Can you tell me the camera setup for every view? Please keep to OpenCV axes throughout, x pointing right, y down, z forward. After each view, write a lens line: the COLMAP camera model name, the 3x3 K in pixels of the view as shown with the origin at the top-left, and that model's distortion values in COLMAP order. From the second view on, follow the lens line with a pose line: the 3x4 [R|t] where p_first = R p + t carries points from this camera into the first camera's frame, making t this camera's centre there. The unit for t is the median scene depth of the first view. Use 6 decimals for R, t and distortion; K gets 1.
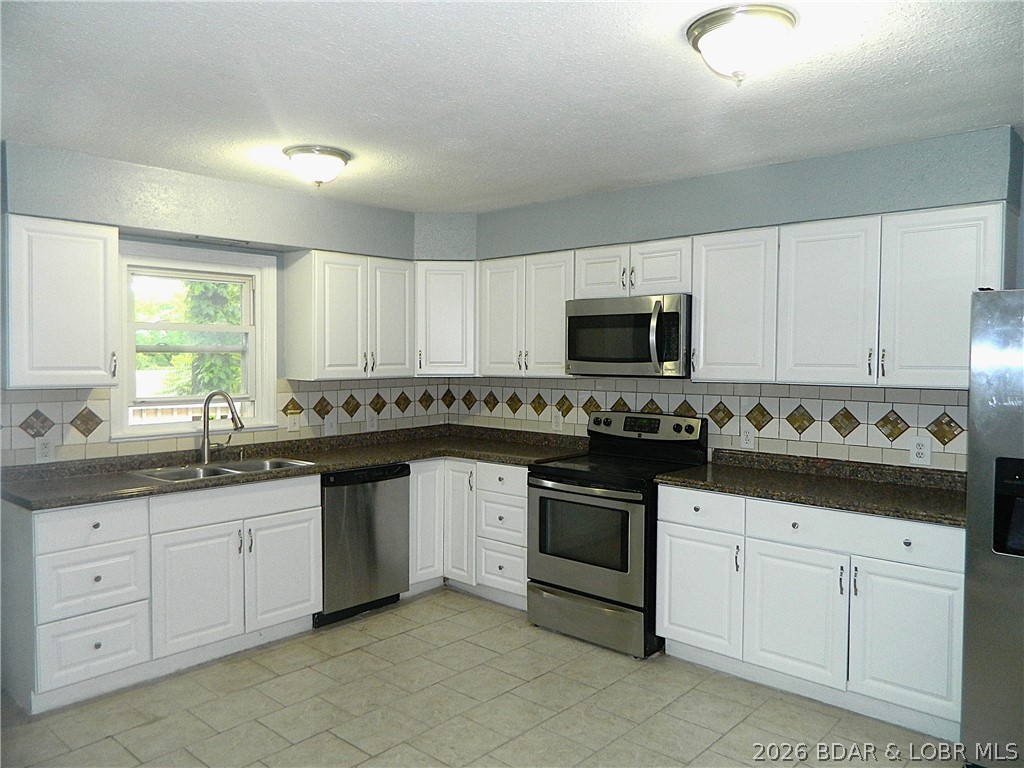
lens RADIAL K [[746.4, 0, 512.0], [0, 746.4, 384.0], [0, 0, 1]] dist [0.004832, 0.000998]
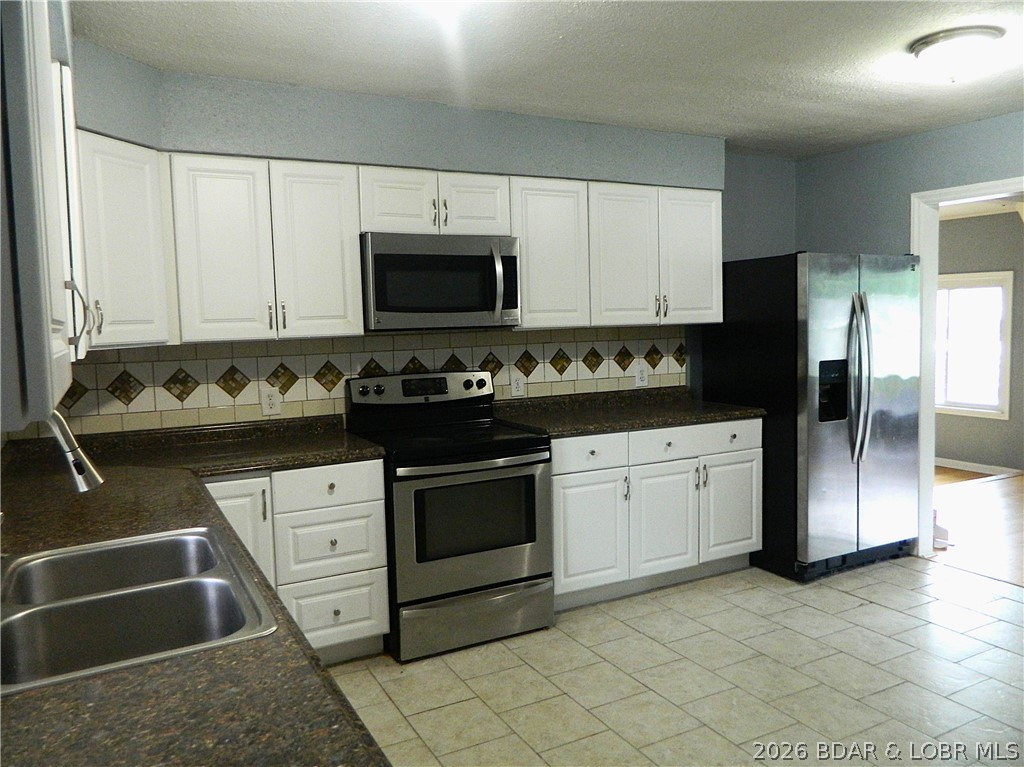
lens RADIAL K [[772.4, 0, 512.0], [0, 772.4, 383.5], [0, 0, 1]] dist [0.030741, -0.000137]
pose [[0.341628, -0.101369, 0.934353, -0.646723], [0.055524, 0.994607, 0.087605, -0.021930], [-0.938194, 0.021951, 0.345414, 0.624683]]
